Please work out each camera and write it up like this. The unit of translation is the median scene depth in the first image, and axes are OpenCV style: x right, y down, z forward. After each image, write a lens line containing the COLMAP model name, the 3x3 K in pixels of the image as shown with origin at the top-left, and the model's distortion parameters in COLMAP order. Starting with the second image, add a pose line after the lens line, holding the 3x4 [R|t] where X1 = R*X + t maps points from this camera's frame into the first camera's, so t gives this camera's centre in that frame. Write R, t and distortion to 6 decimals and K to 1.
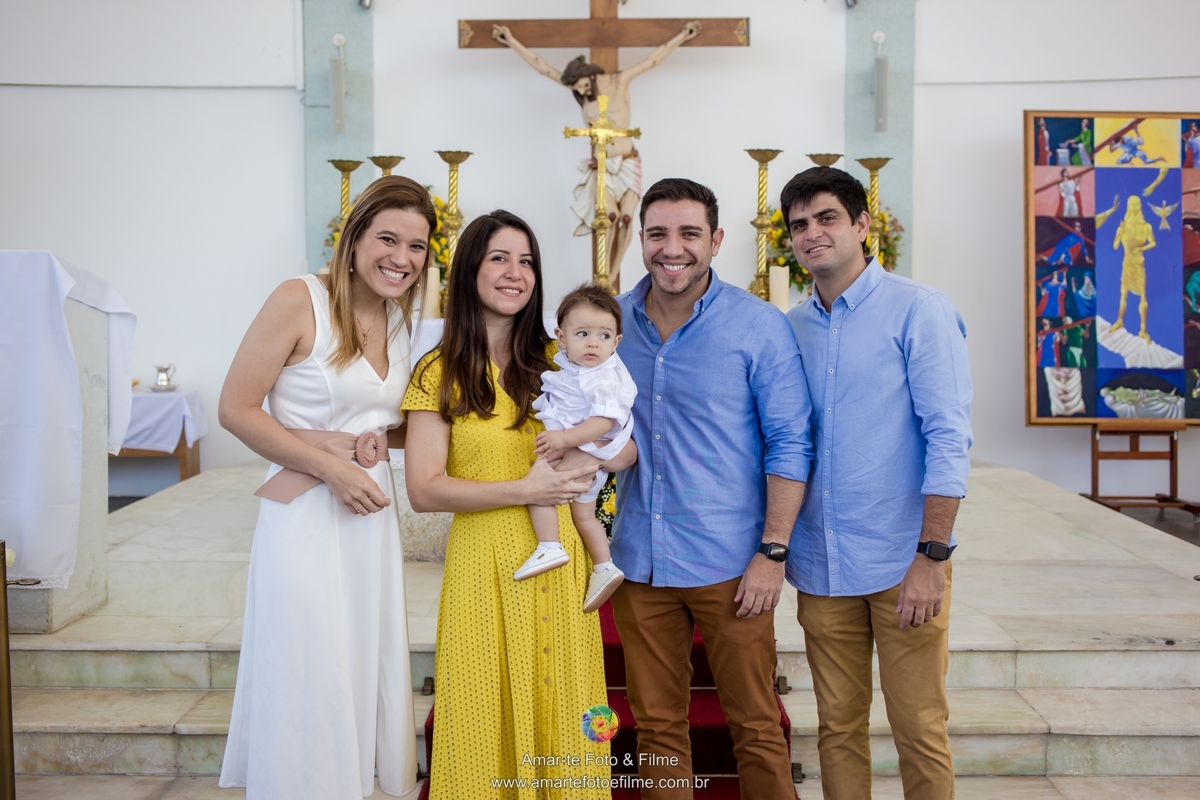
lens RADIAL K [[1324.4, 0, 600.0], [0, 1324.4, 400.0], [0, 0, 1]] dist [-0.064929, 0.135319]
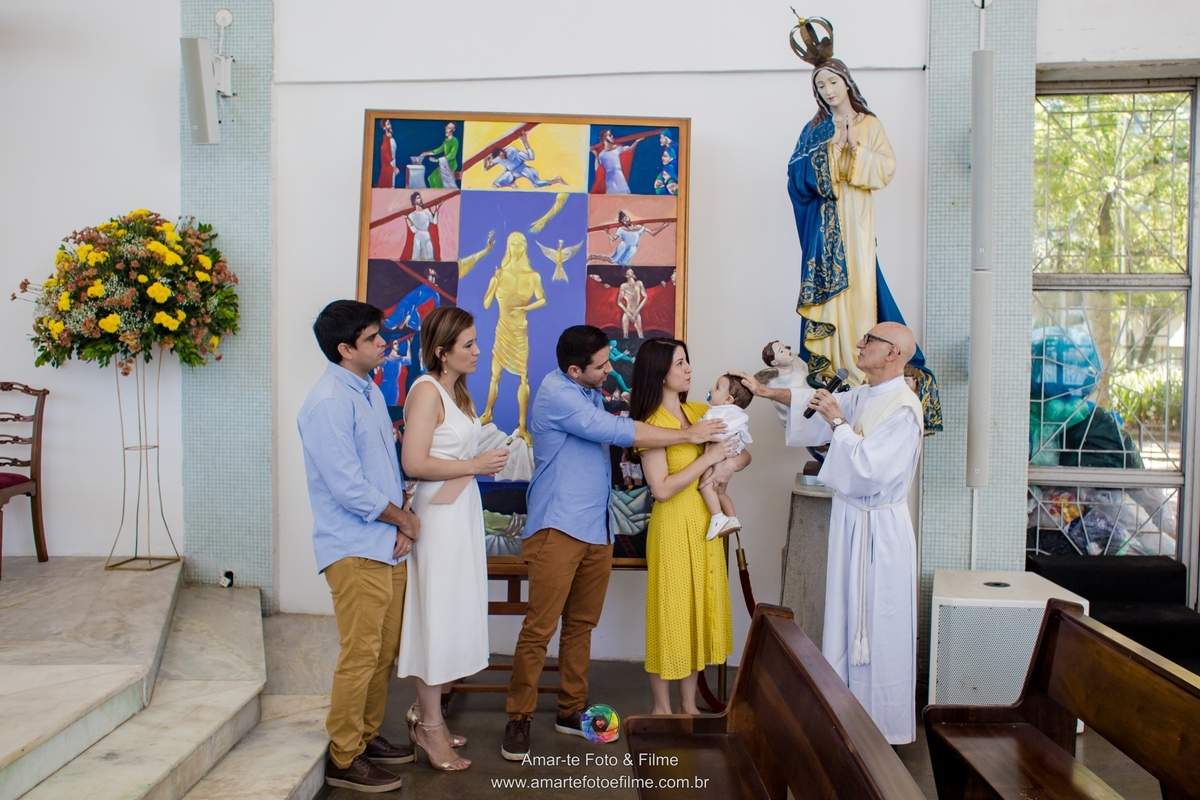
lens RADIAL K [[993.9, 0, 659.2], [0, 993.9, 399.4], [0, 0, 1]] dist [-0.089577, 0.132378]
pose [[0.999751, 0.011682, 0.019024, 0.473438], [-0.011294, 0.999729, -0.020370, -0.057364], [-0.019257, 0.020150, 0.999611, 0.479409]]
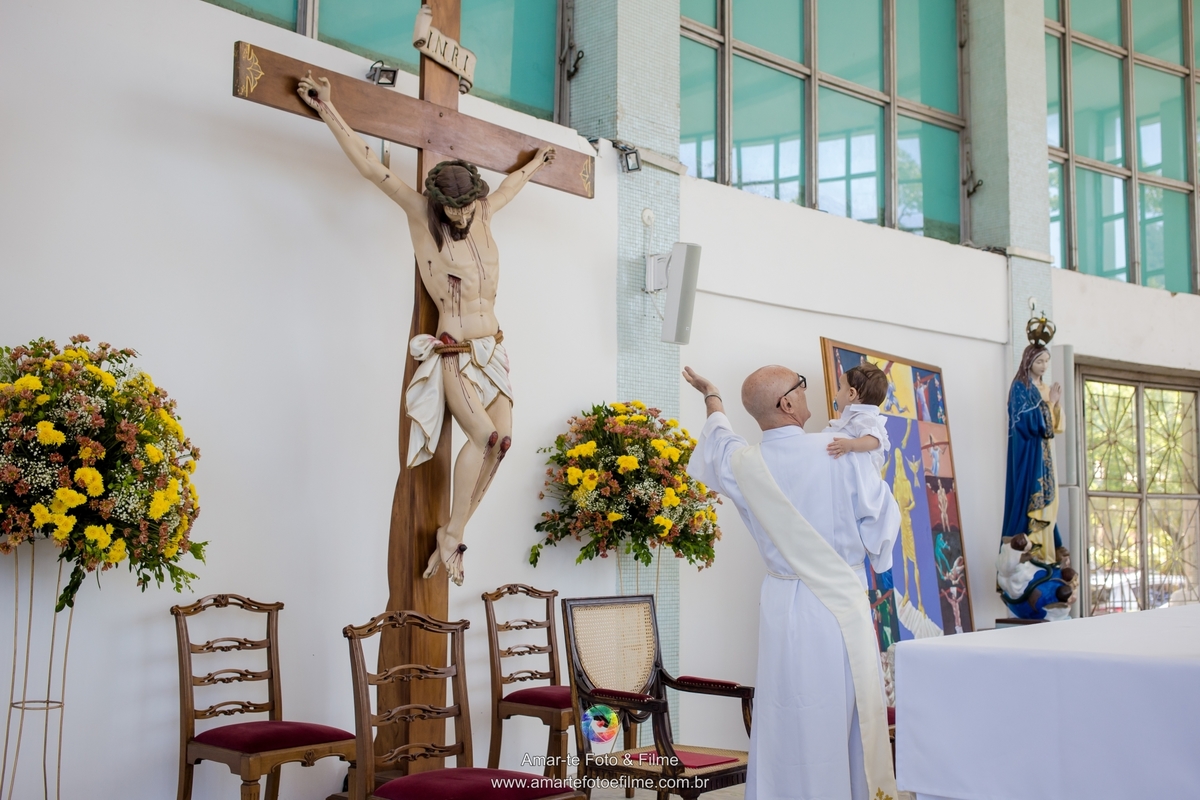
lens RADIAL K [[1387.7, 0, 600.1], [0, 1387.7, 438.9], [0, 0, 1]] dist [-0.078982, 0.040158]
pose [[0.636983, 0.057066, 0.768763, -0.425958], [0.055165, 0.991325, -0.119296, -0.062873], [-0.768902, 0.118398, 0.628309, 0.576059]]
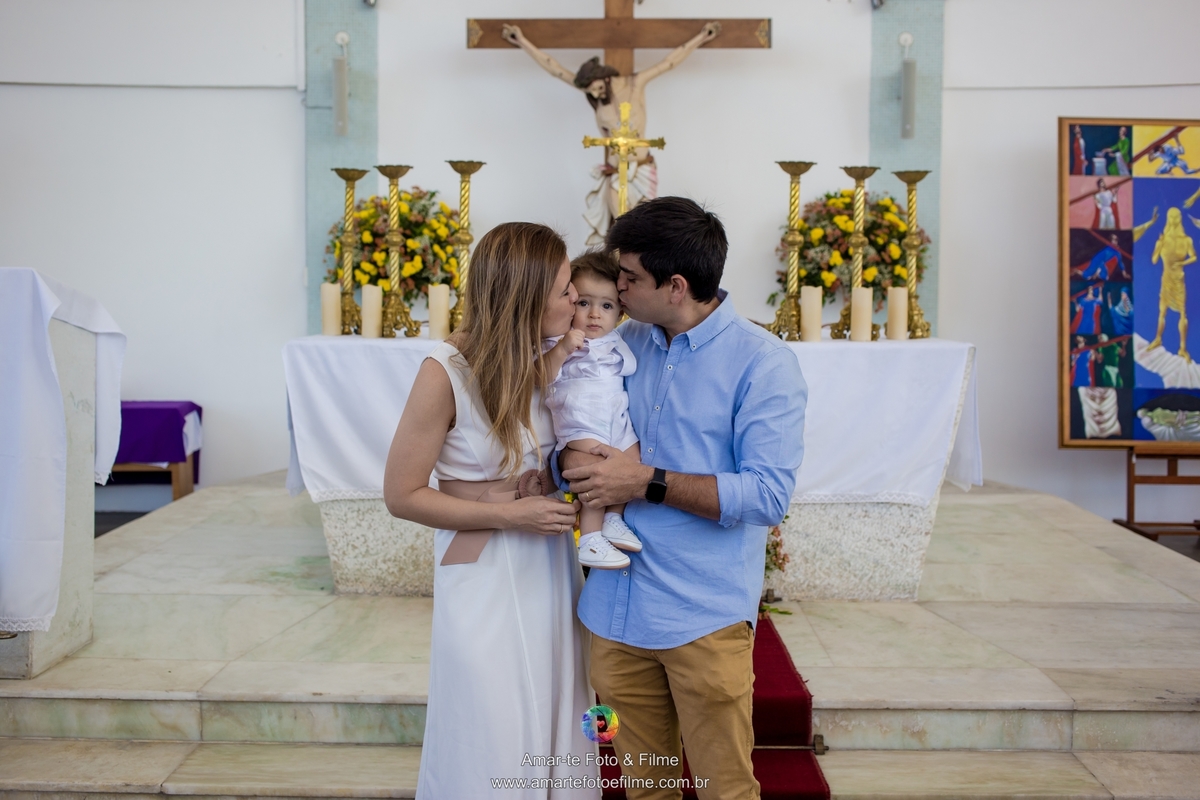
lens RADIAL K [[1350.9, 0, 589.1], [0, 1350.9, 396.4], [0, 0, 1]] dist [-0.061817, 0.129819]
pose [[0.999914, 0.008886, -0.009663, -0.007072], [-0.008938, 0.999946, -0.005366, -0.009544], [0.009615, 0.005452, 0.999939, 0.024874]]
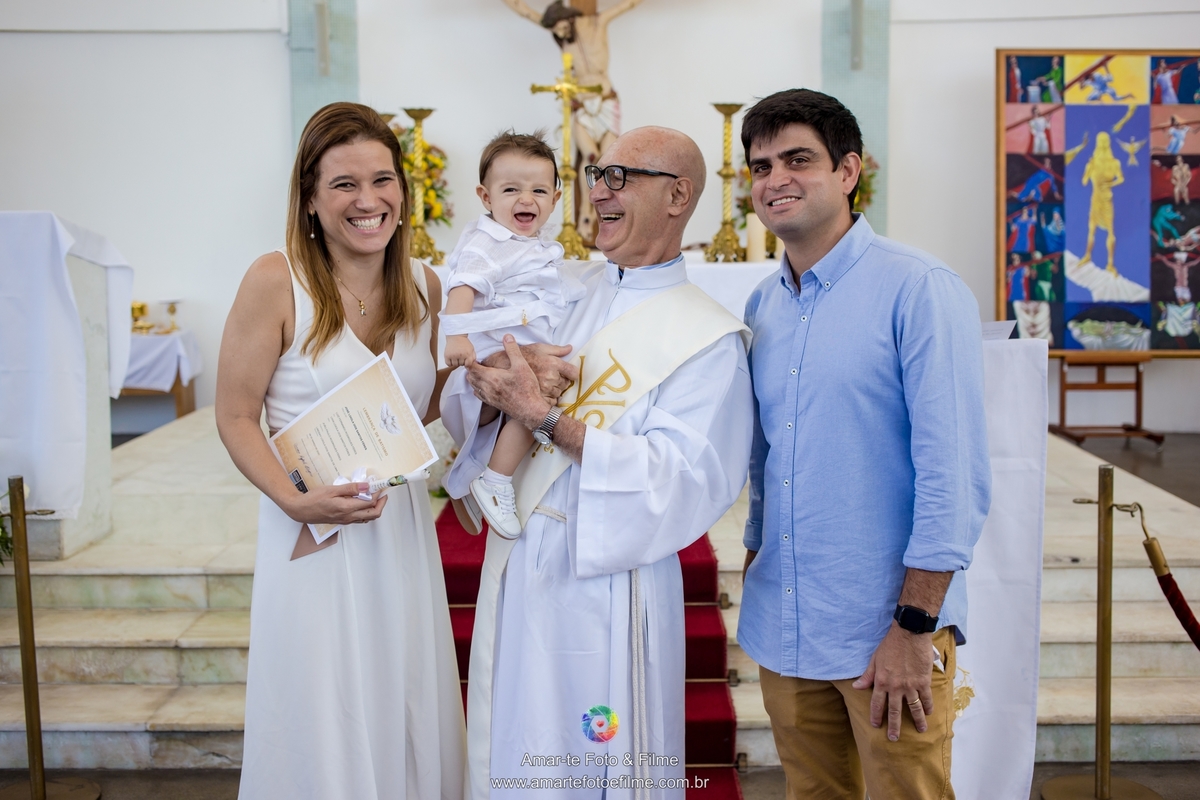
lens RADIAL K [[1354.7, 0, 600.0], [0, 1354.7, 400.0], [0, 0, 1]] dist [-0.064346, 0.136153]
pose [[0.999963, -0.007720, -0.003663, 0.017761], [0.007900, 0.998605, 0.052209, -0.005464], [0.003255, -0.052236, 0.998629, -0.055308]]
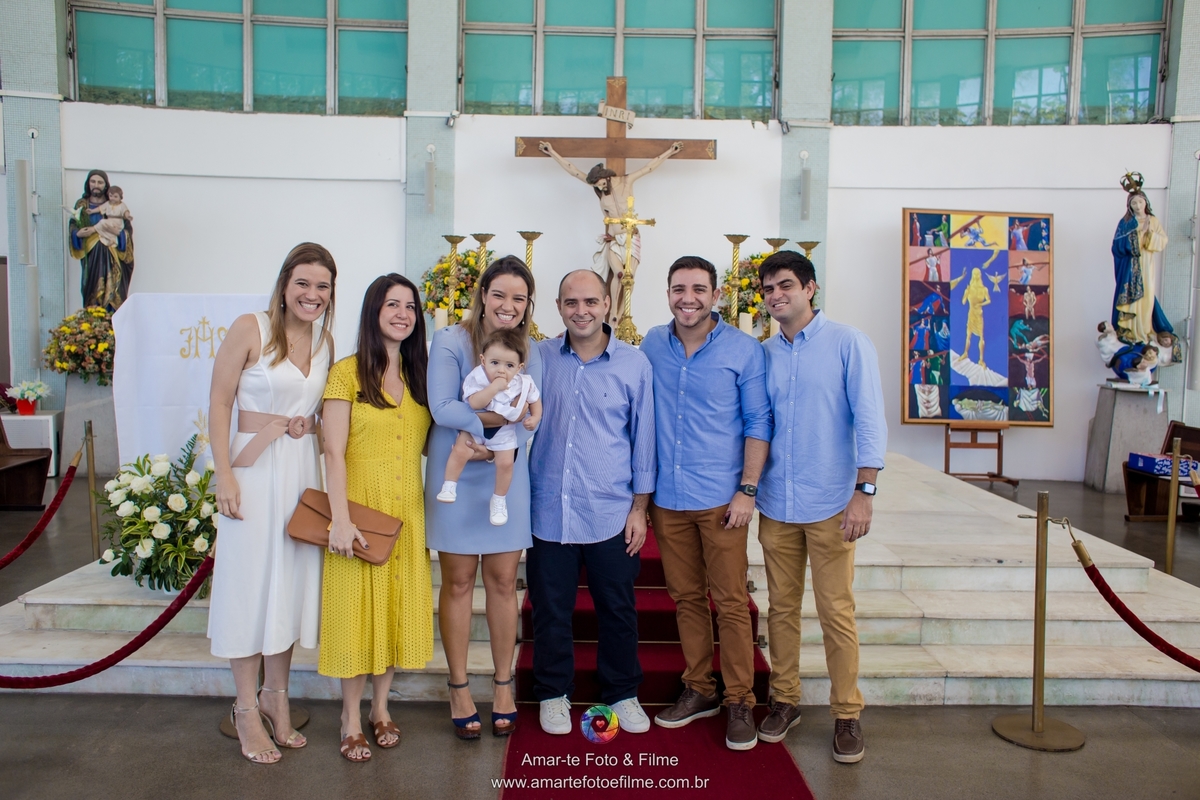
lens RADIAL K [[962.3, 0, 602.1], [0, 962.3, 404.6], [0, 0, 1]] dist [-0.099590, 0.139256]
pose [[0.999711, 0.016757, 0.017249, -0.025991], [-0.016769, 0.999859, 0.000517, 0.002953], [-0.017237, -0.000806, 0.999851, -0.049449]]
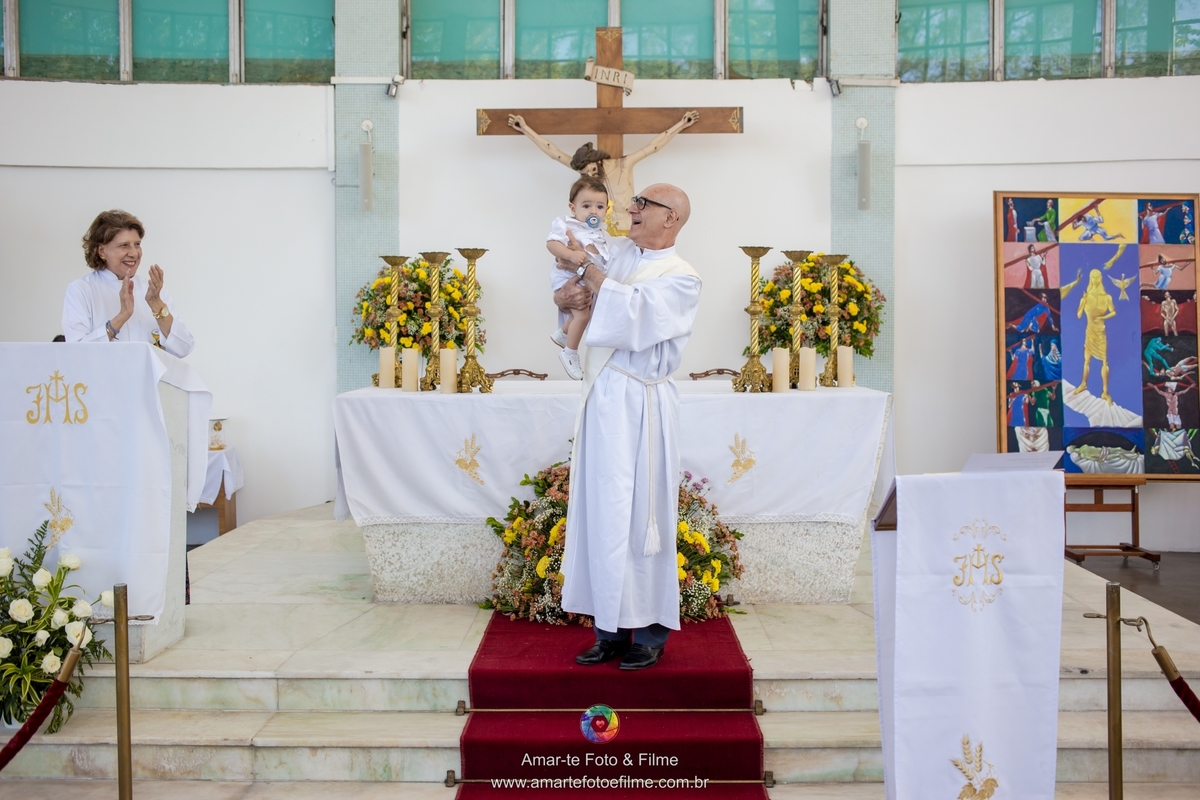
lens RADIAL K [[1324.4, 0, 600.0], [0, 1324.4, 400.0], [0, 0, 1]] dist [-0.064929, 0.135319]
pose [[0.999988, 0.000443, -0.004963, 0.000411], [-0.000614, 0.999408, -0.034409, -0.009034], [0.004945, 0.034411, 0.999396, -0.089807]]
